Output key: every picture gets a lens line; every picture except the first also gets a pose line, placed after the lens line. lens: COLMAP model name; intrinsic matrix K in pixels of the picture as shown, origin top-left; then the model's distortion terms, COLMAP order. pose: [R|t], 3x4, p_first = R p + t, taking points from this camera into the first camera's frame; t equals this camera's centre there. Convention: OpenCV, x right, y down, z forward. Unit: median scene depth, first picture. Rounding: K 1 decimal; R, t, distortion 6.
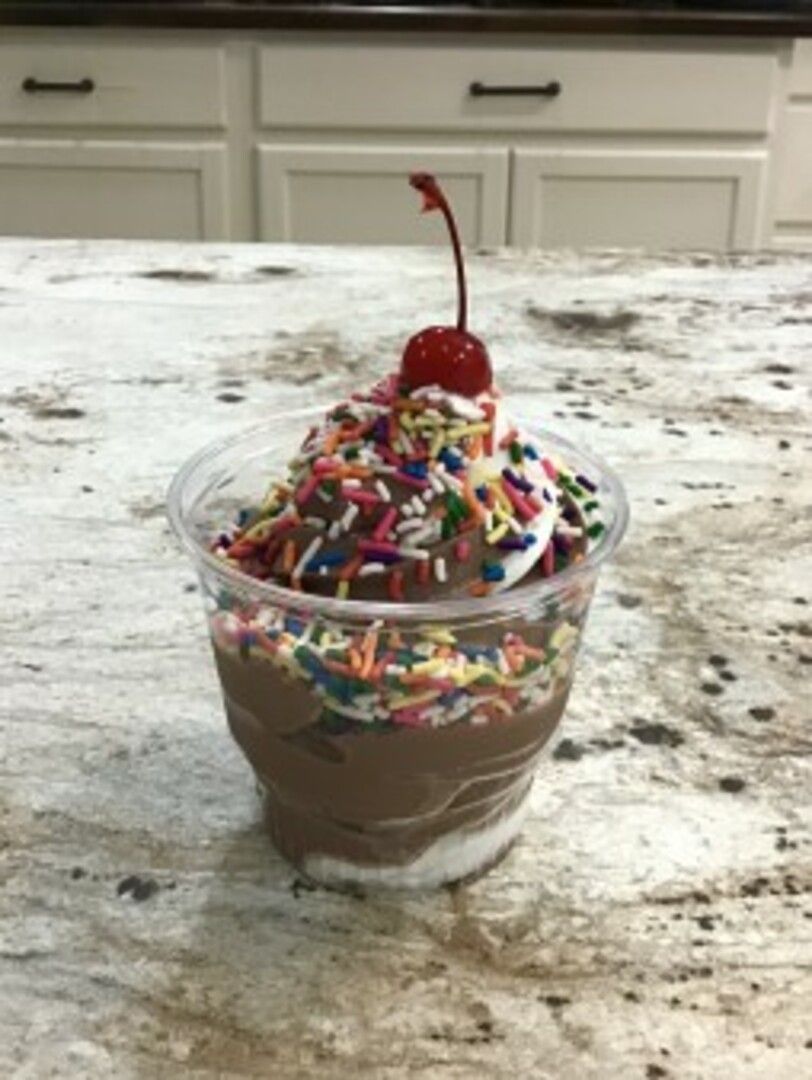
lens RADIAL K [[1070.5, 0, 399.0], [0, 1070.5, 539.3], [0, 0, 1]] dist [0.125596, -0.231760]
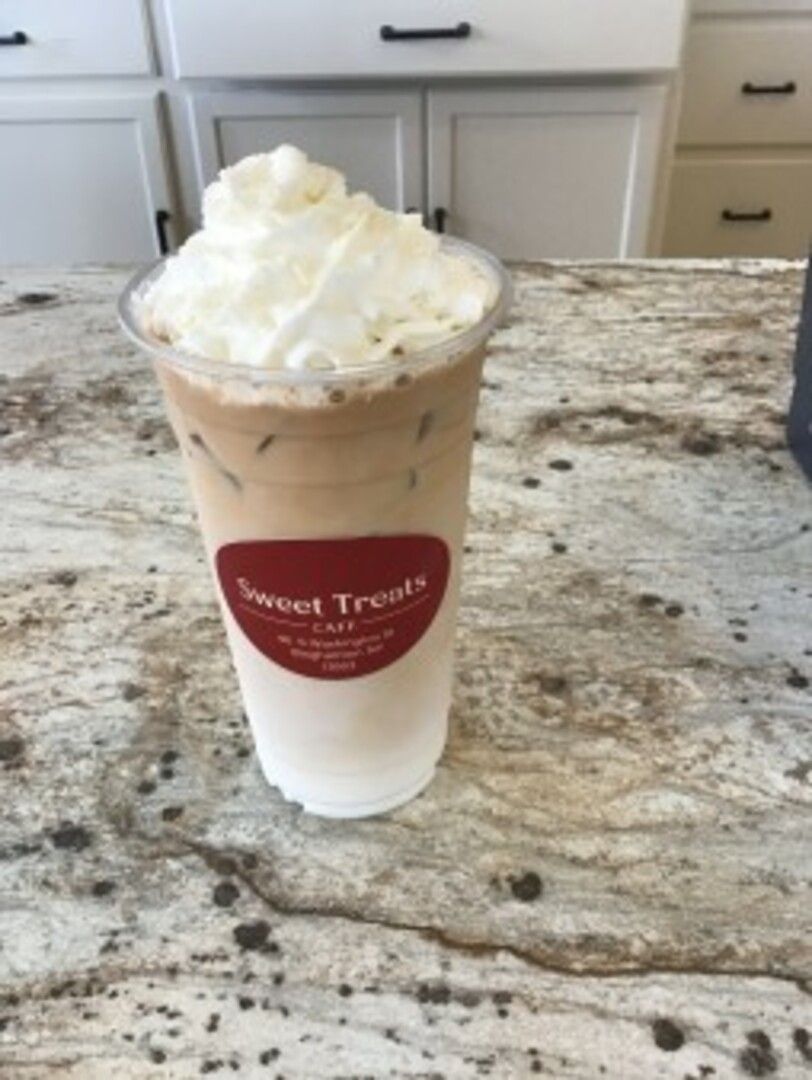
lens RADIAL K [[1001.1, 0, 402.4], [0, 1001.1, 543.6], [0, 0, 1]] dist [0.115296, -0.260554]
pose [[0.999448, -0.021543, -0.025274, 0.600765], [0.024456, 0.992318, 0.121273, -0.257986], [0.022468, -0.121824, 0.992297, -0.077209]]
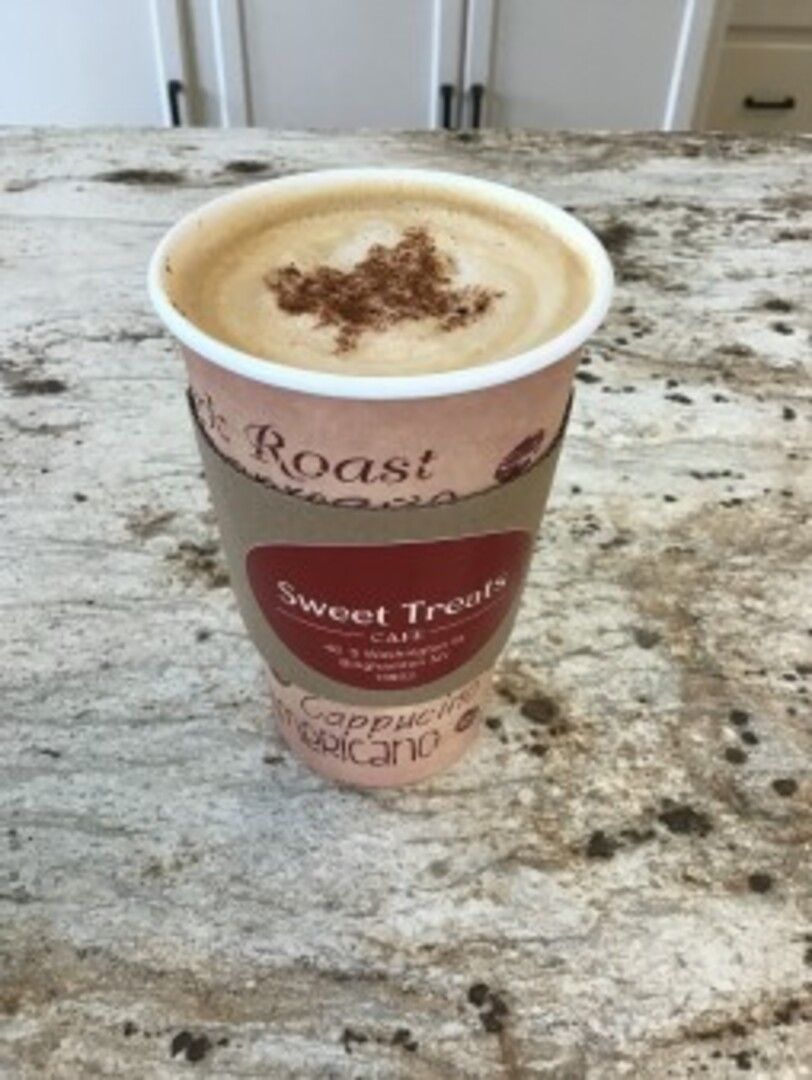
lens RADIAL K [[1001.1, 0, 402.4], [0, 1001.1, 543.6], [0, 0, 1]] dist [0.115296, -0.260554]
pose [[0.998772, -0.027111, 0.041458, -0.054265], [0.017331, 0.975286, 0.220265, -0.265259], [-0.046405, -0.219276, 0.974559, 0.134936]]
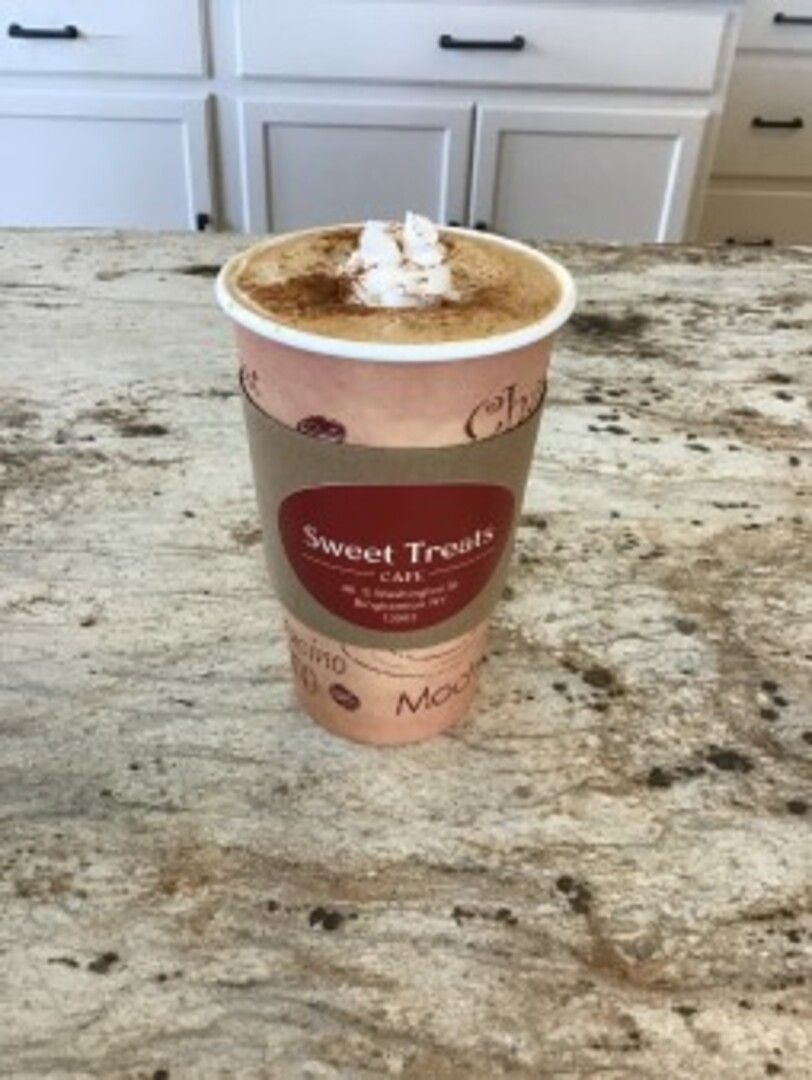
lens RADIAL K [[998.0, 0, 402.4], [0, 998.0, 534.1], [0, 0, 1]] dist [0.134729, -0.305021]
pose [[0.998507, -0.008056, 0.054022, -0.166064], [0.003266, 0.996100, 0.088174, -0.154720], [-0.054522, -0.087866, 0.994639, -0.058896]]
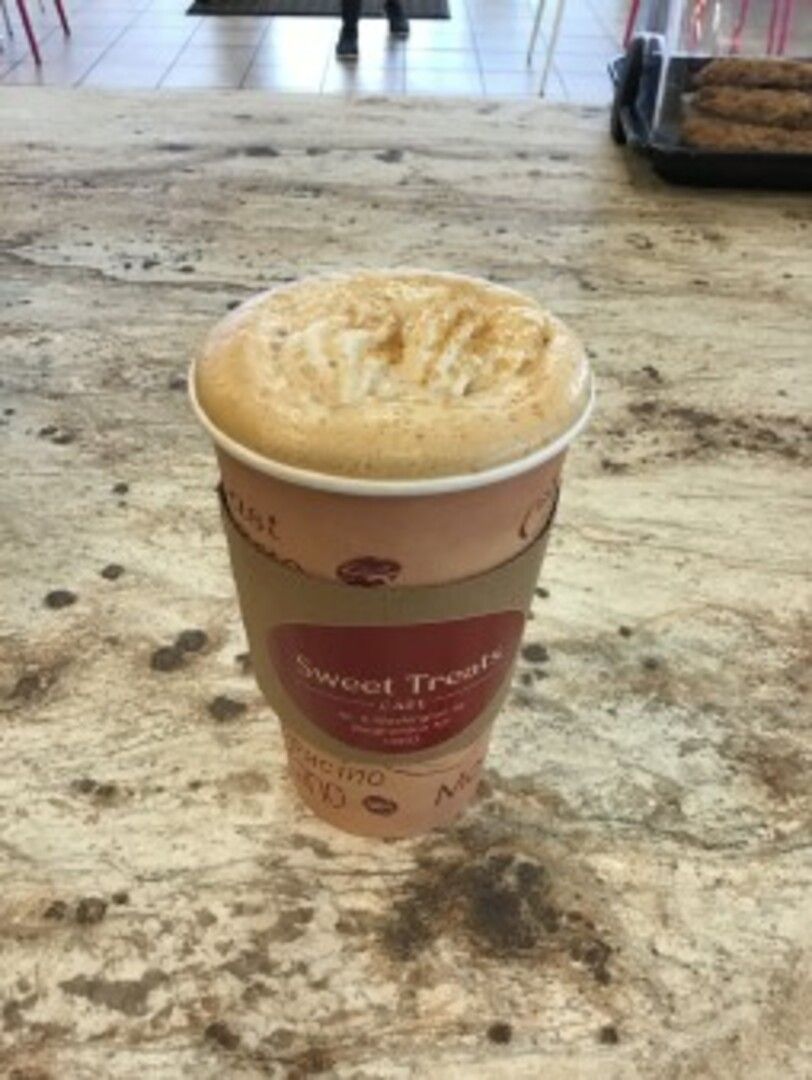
lens RADIAL K [[1001.1, 0, 402.4], [0, 1001.1, 543.6], [0, 0, 1]] dist [0.115296, -0.260554]
pose [[-0.999363, -0.009118, -0.034513, 0.448327], [-0.035485, 0.358891, 0.932705, -1.363240], [0.003882, 0.933335, -0.358985, 1.941346]]
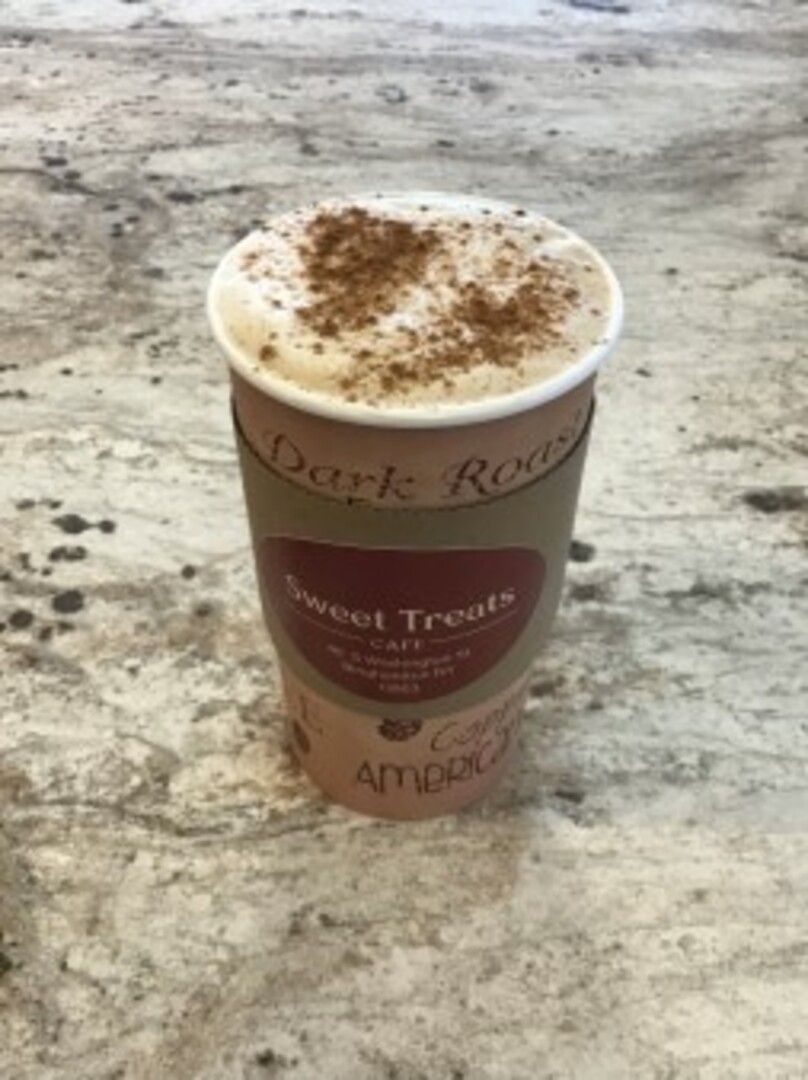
lens RADIAL K [[1090.5, 0, 397.0], [0, 1090.5, 542.6], [0, 0, 1]] dist [0.099674, -0.150522]
pose [[-0.998988, 0.016671, -0.041768, -0.022445], [-0.035528, 0.276878, 0.960248, -1.282430], [0.027573, 0.960761, -0.276005, 1.889581]]
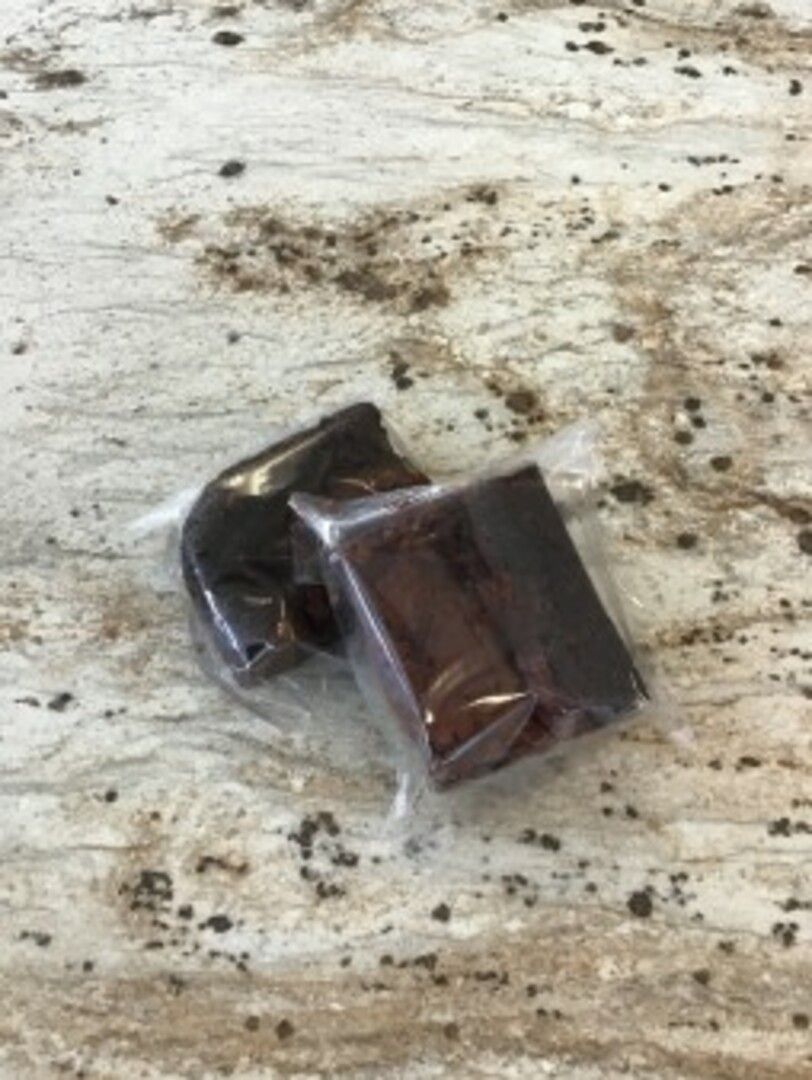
lens RADIAL K [[1001.1, 0, 402.4], [0, 1001.1, 543.6], [0, 0, 1]] dist [0.115296, -0.260554]
pose [[0.998689, -0.045866, -0.022726, -0.002798], [0.050774, 0.831281, 0.553529, -0.396039], [-0.006496, -0.553957, 0.832520, 0.002616]]
